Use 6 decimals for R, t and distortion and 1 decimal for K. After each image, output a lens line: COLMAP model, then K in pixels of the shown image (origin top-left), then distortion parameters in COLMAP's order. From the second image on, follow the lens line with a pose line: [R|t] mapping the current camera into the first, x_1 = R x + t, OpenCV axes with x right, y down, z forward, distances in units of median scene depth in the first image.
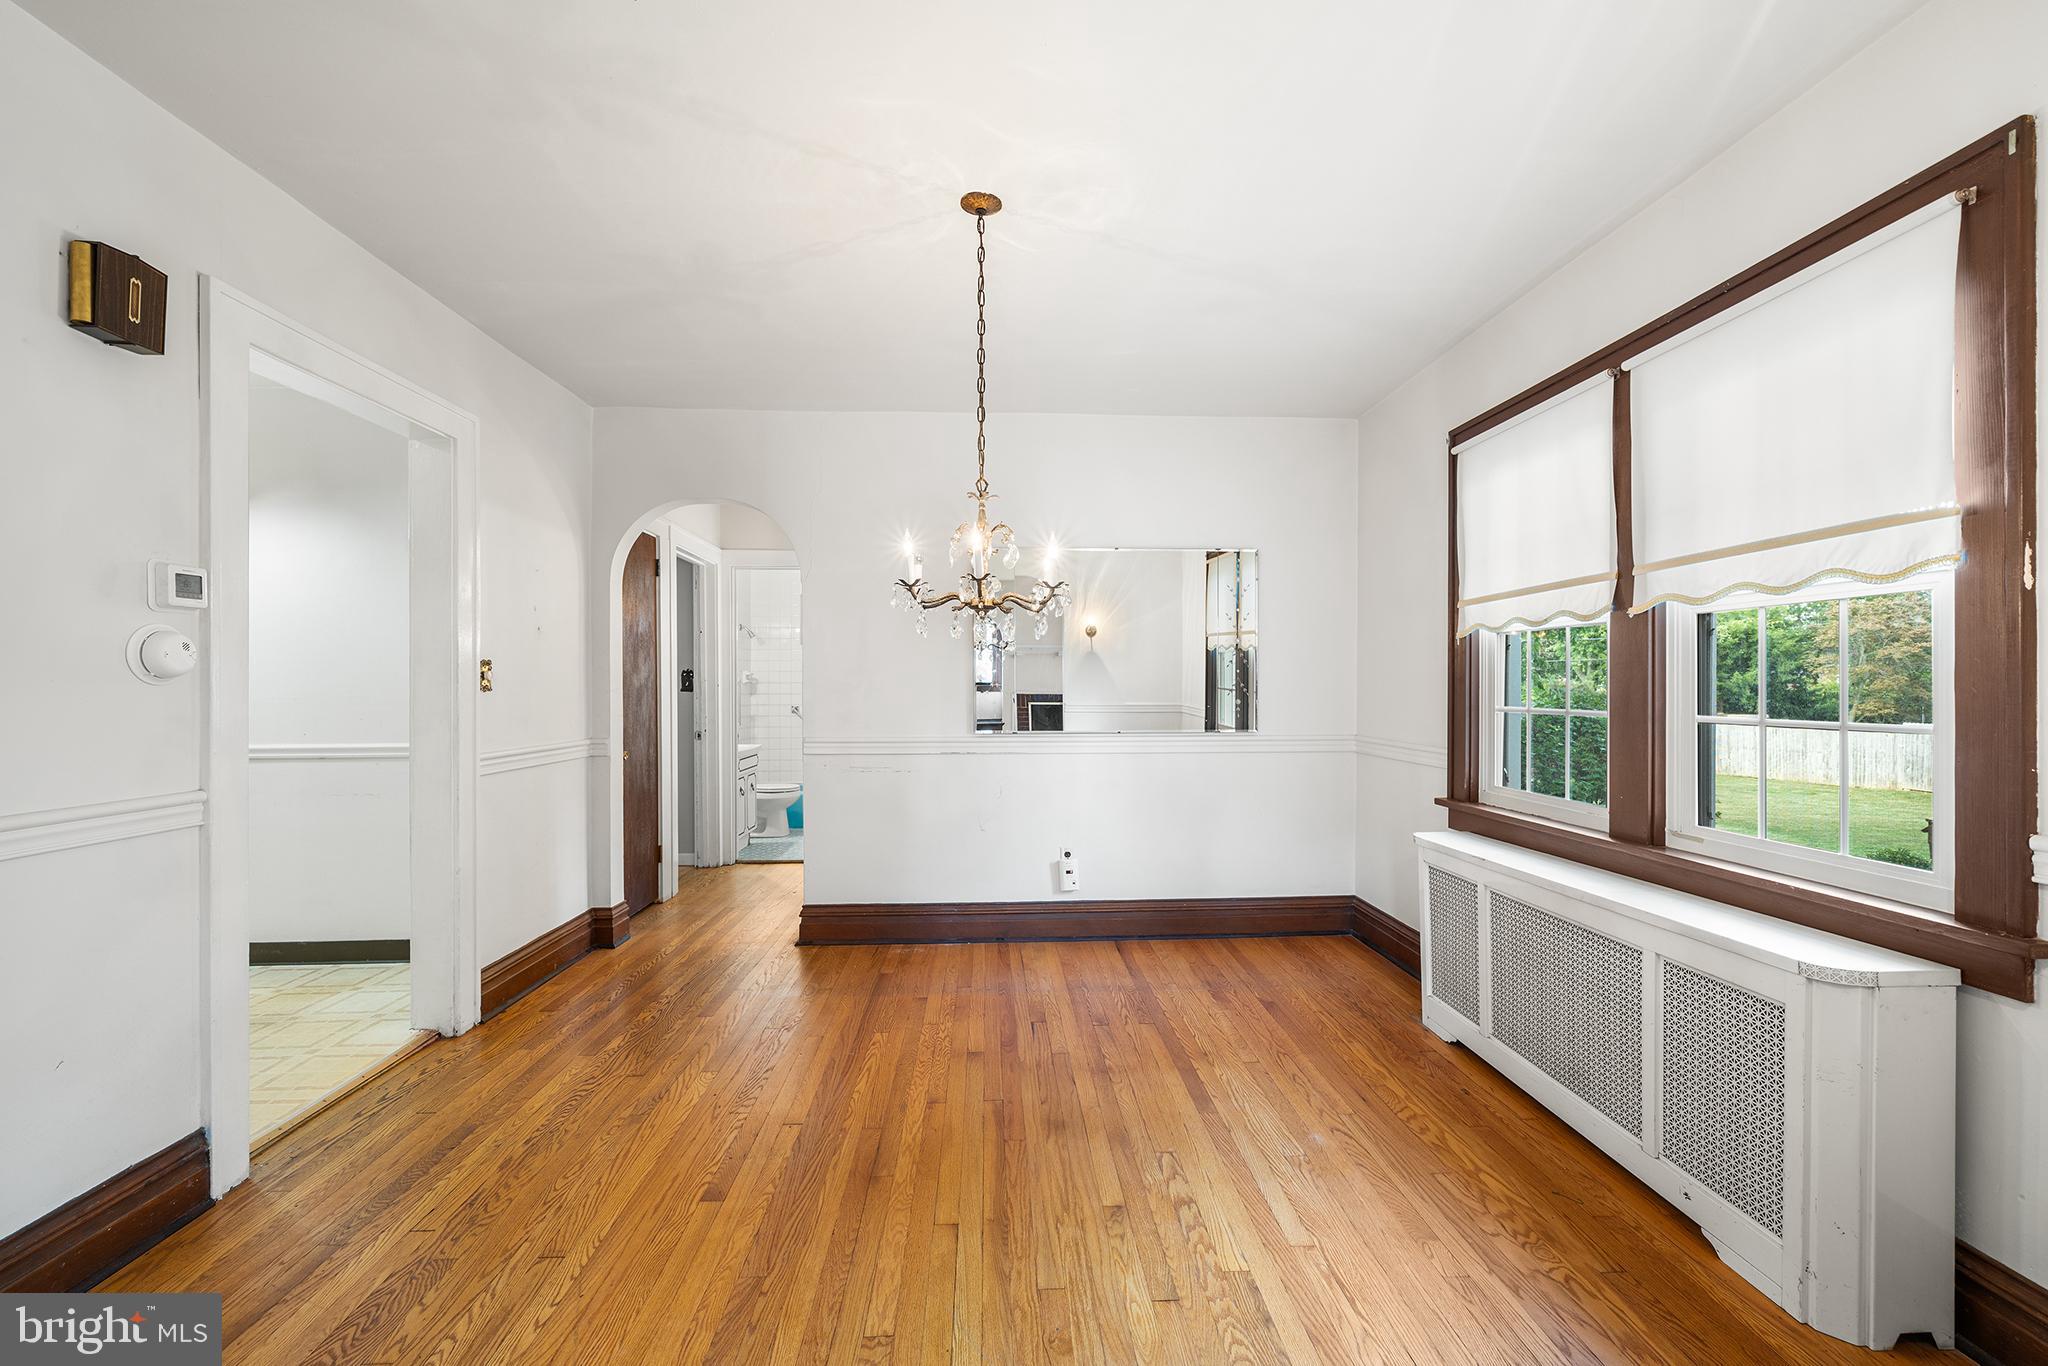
lens RADIAL K [[813.1, 0, 1023.1], [0, 813.1, 686.8], [0, 0, 1]] dist [-0.001720, 0.000018]
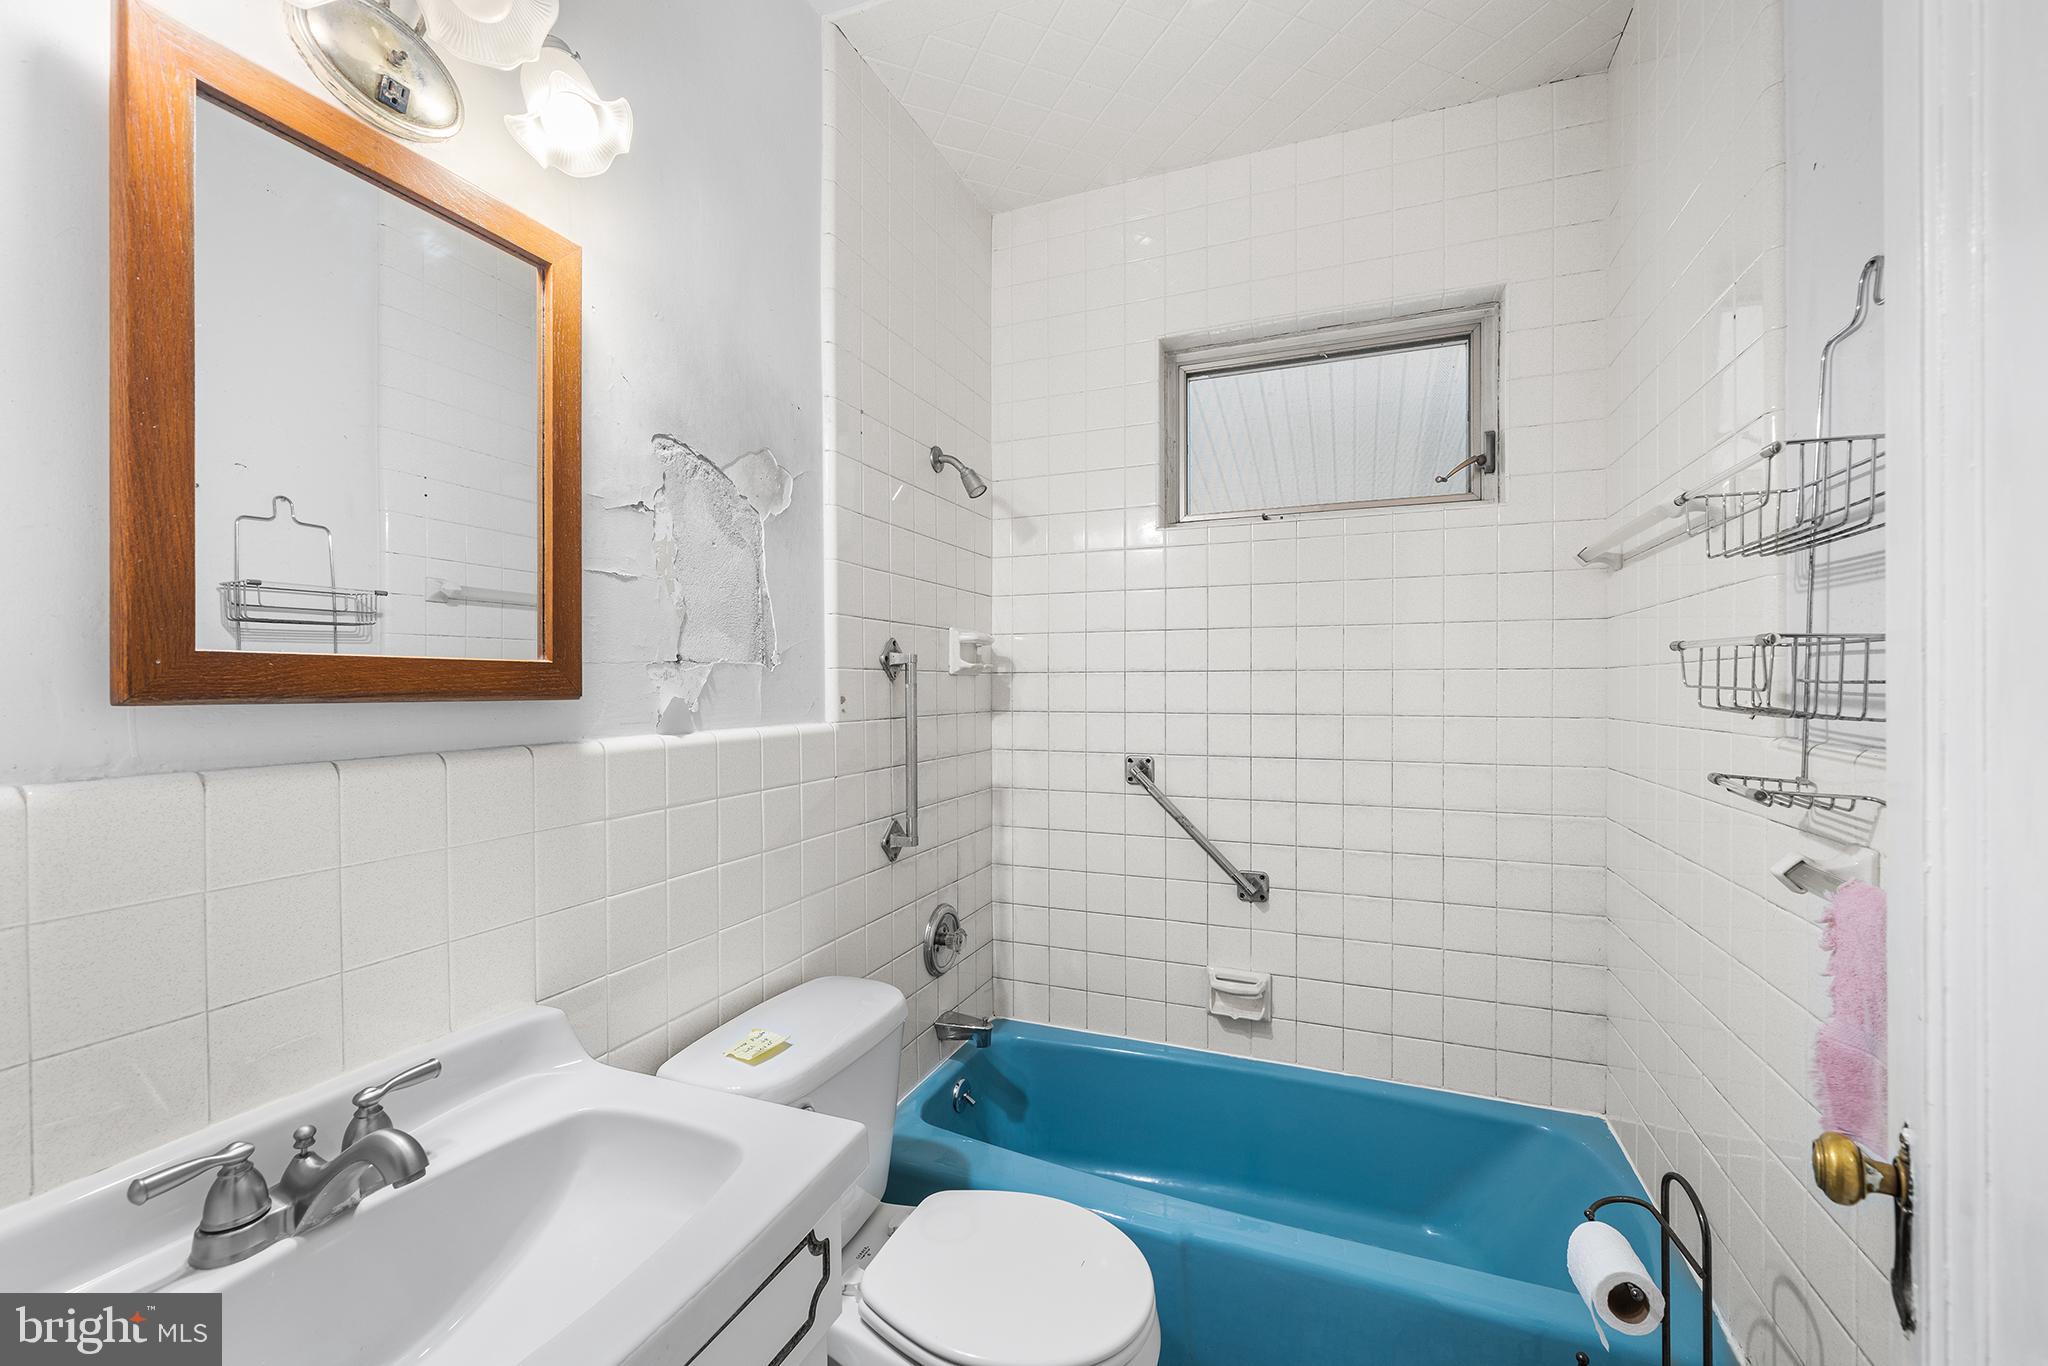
lens RADIAL K [[813.1, 0, 1026.8], [0, 813.1, 685.0], [0, 0, 1]] dist [-0.001720, 0.000018]
pose [[0.909237, -0.001157, -0.416278, -0.203579], [0.000864, 0.999999, -0.000893, 0.000190], [0.416278, 0.000453, 0.909237, 0.743533]]
